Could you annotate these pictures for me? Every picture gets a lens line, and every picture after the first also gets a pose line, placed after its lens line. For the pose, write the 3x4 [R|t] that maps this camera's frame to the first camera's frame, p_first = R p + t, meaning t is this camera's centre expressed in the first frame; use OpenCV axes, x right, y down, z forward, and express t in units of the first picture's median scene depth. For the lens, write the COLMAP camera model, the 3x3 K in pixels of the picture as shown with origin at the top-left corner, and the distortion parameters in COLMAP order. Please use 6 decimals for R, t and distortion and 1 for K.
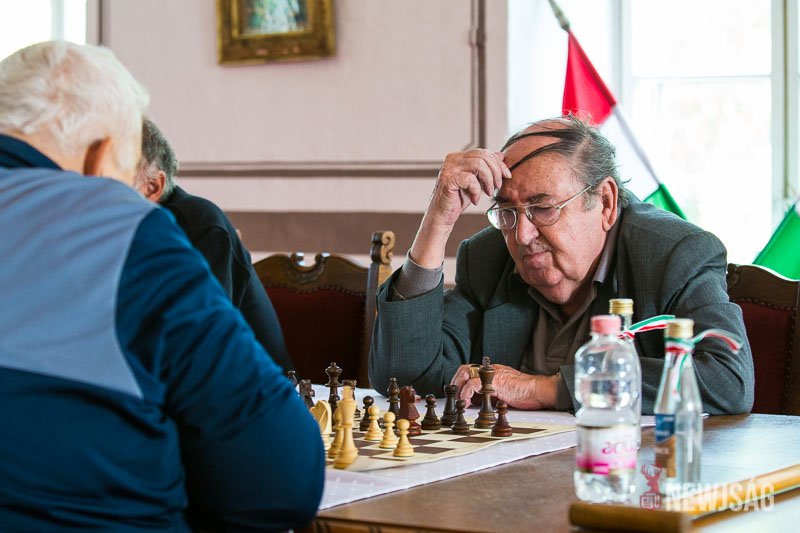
lens RADIAL K [[1667.6, 0, 400.0], [0, 1667.6, 266.5], [0, 0, 1]] dist [-0.020963, 0.262129]
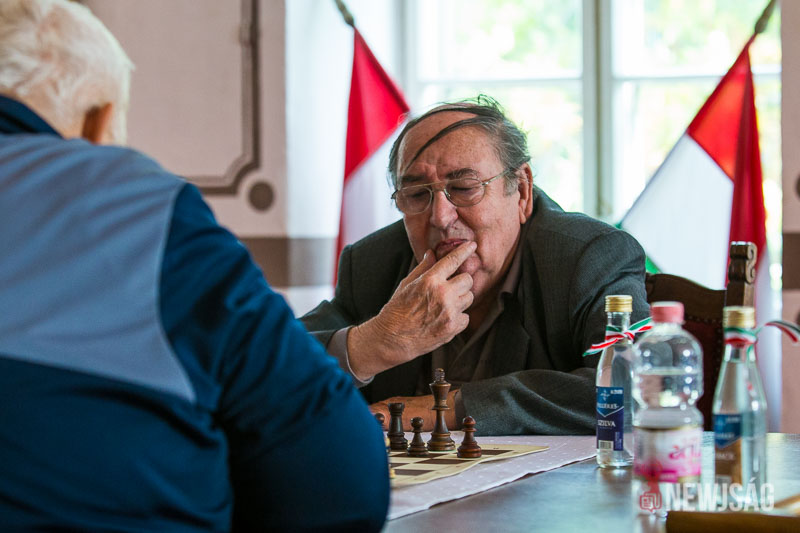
lens RADIAL K [[1905.2, 0, 400.0], [0, 1905.2, 266.5], [0, 0, 1]] dist [0.098973, 0.361418]
pose [[0.992421, -0.016098, 0.121823, -0.141944], [0.017972, 0.999736, -0.014303, 0.022326], [-0.121561, 0.016384, 0.992449, 0.011745]]
